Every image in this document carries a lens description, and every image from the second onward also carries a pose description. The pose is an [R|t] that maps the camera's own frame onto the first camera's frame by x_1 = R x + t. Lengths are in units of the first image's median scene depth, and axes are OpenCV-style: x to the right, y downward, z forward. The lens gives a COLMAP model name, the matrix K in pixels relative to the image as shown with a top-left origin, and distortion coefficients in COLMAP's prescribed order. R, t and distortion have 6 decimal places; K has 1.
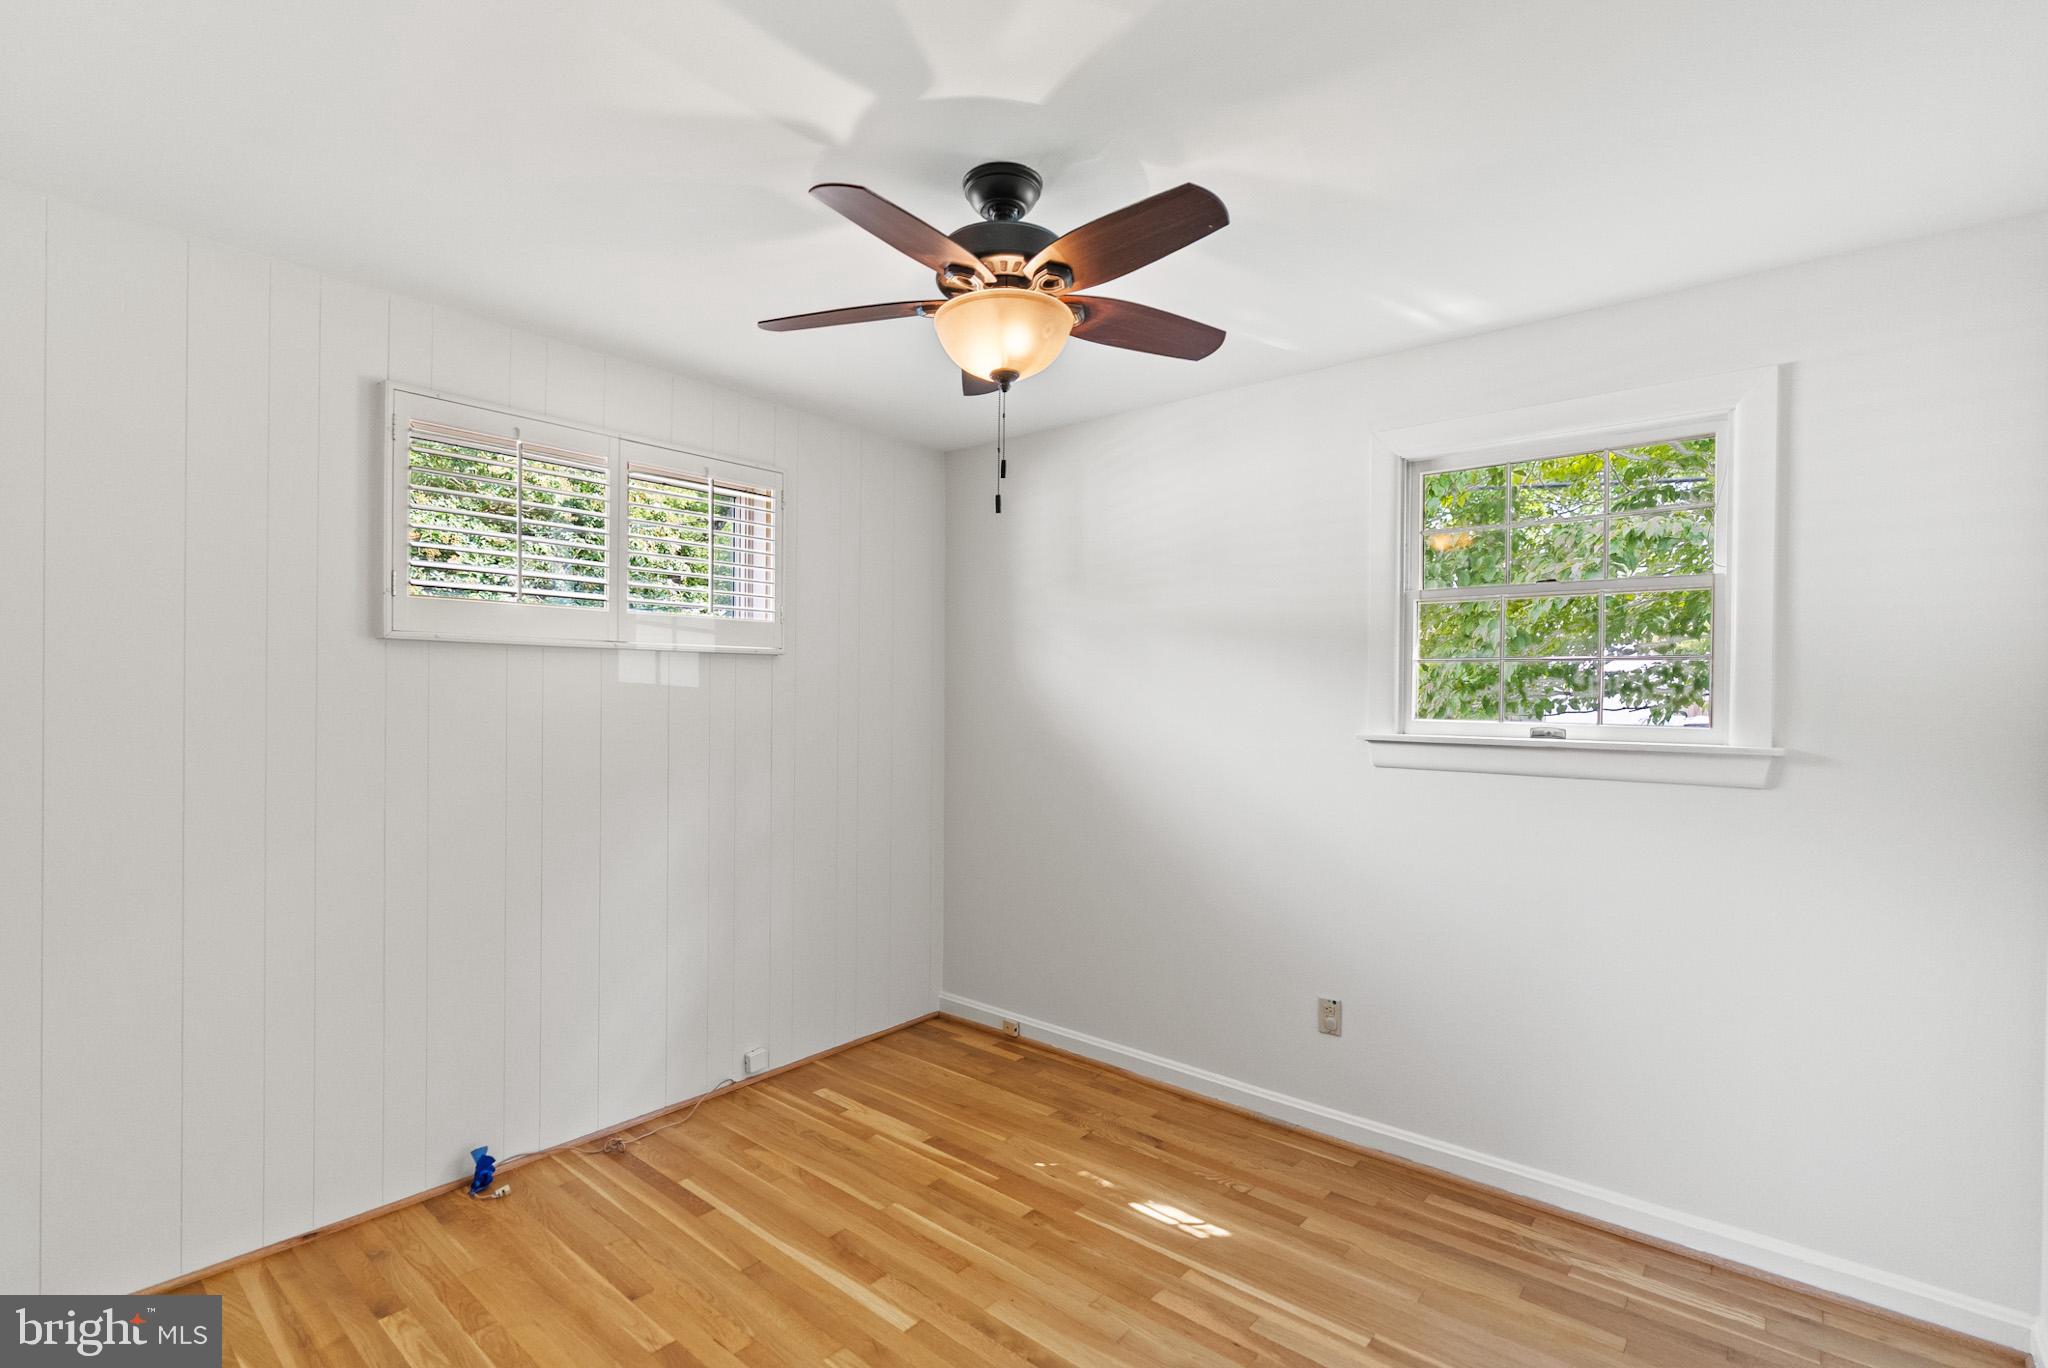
lens RADIAL K [[949.5, 0, 1024.0], [0, 949.5, 684.0], [0, 0, 1]] dist [-0.011566, 0.005204]
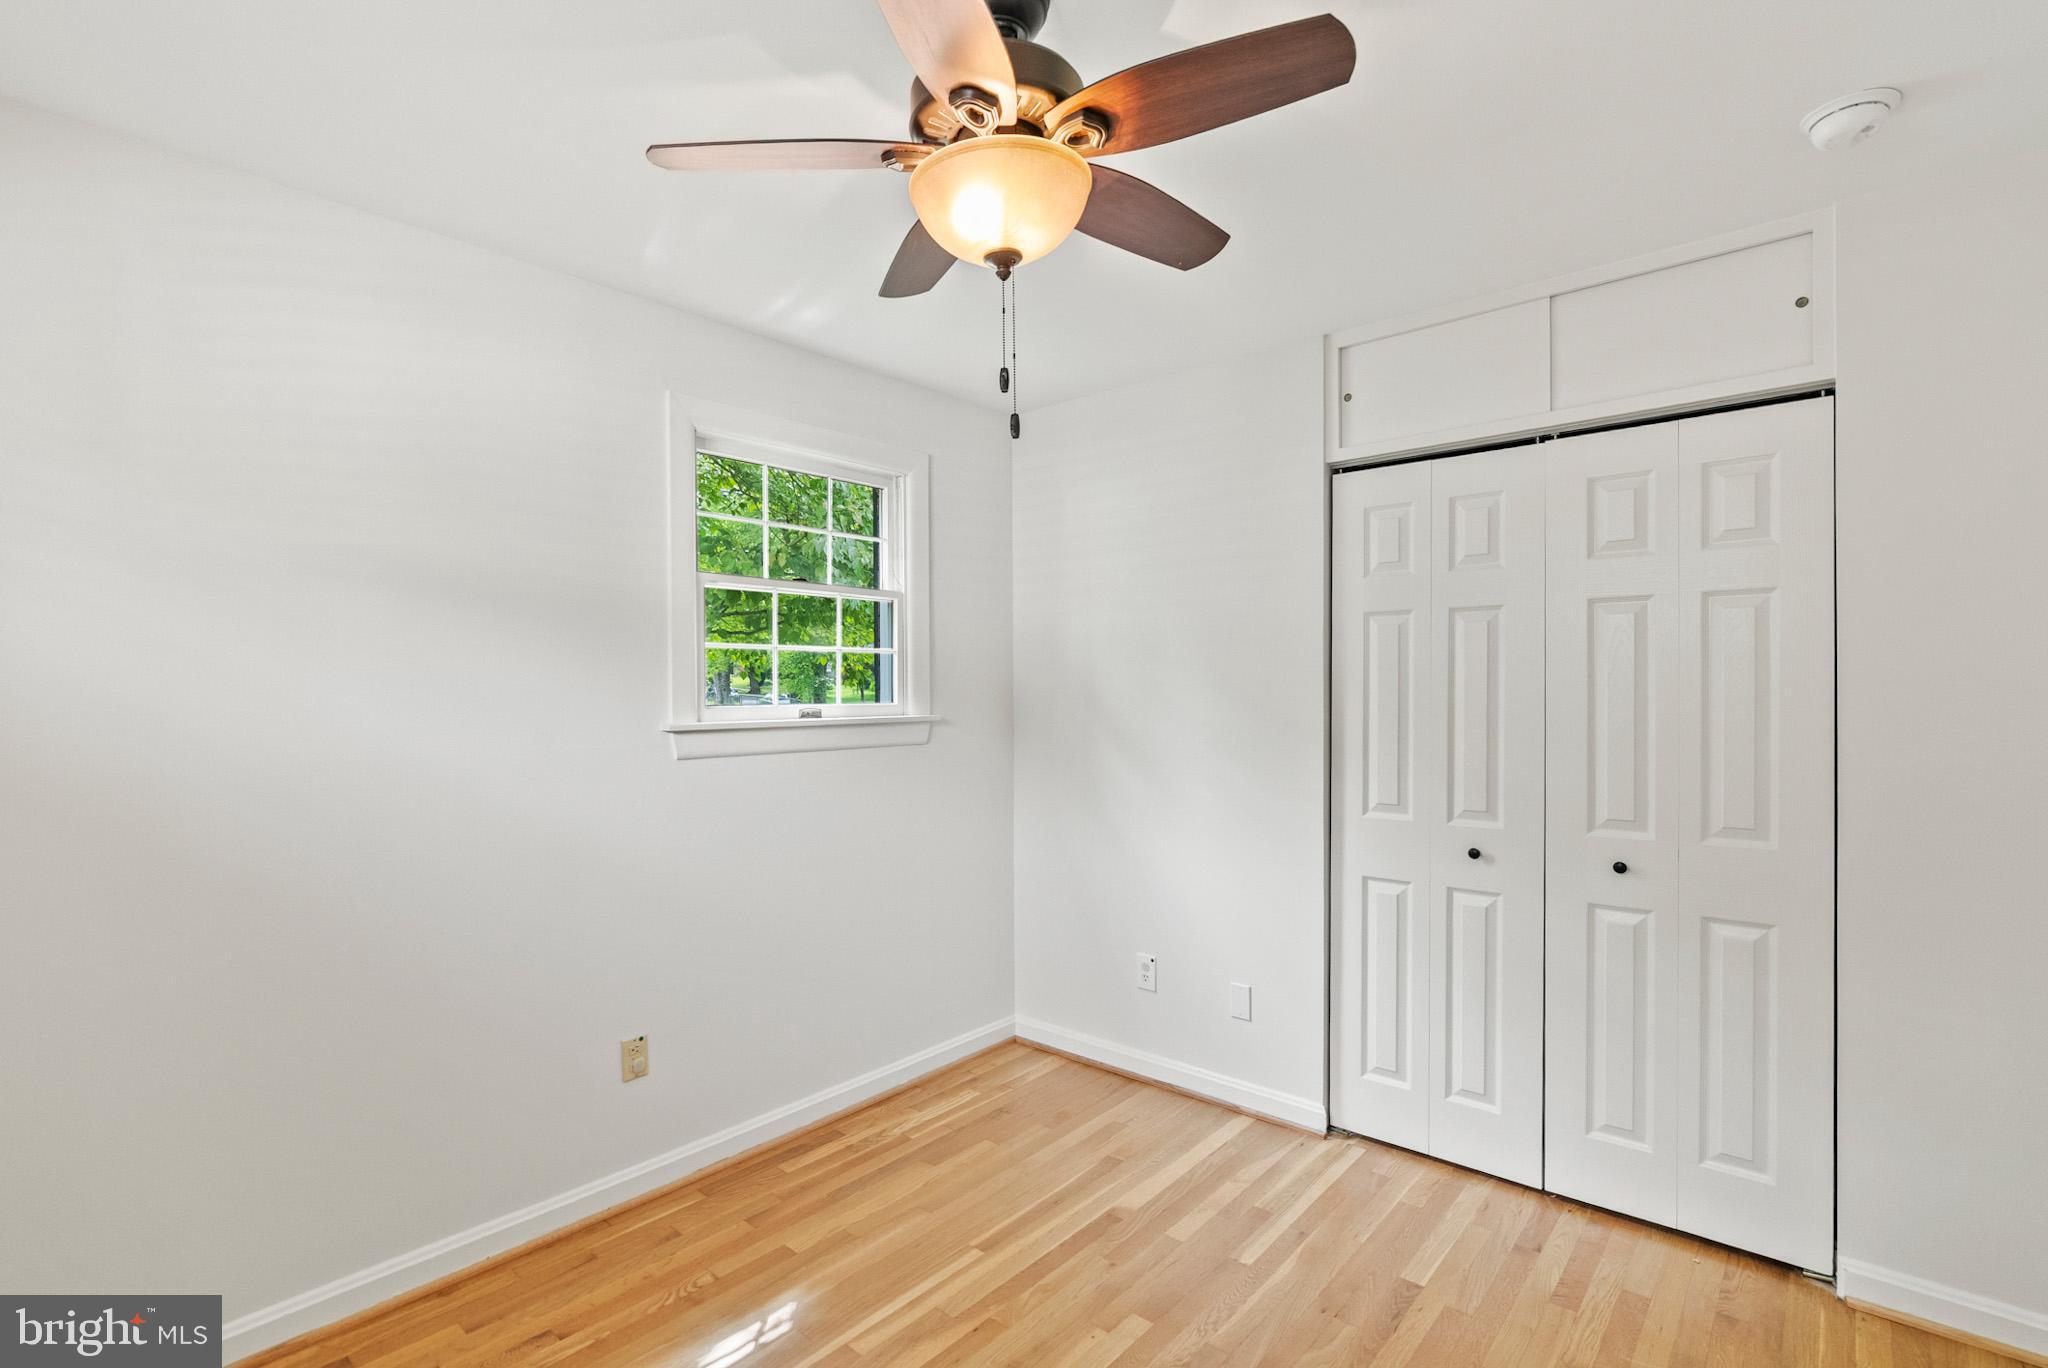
lens RADIAL K [[949.5, 0, 1024.0], [0, 949.5, 684.0], [0, 0, 1]] dist [-0.011566, 0.005204]
pose [[0.016773, -0.005933, 0.999842, -0.639477], [-0.003380, 0.999976, 0.005991, 0.009084], [-0.999854, -0.003480, 0.016752, 0.777163]]
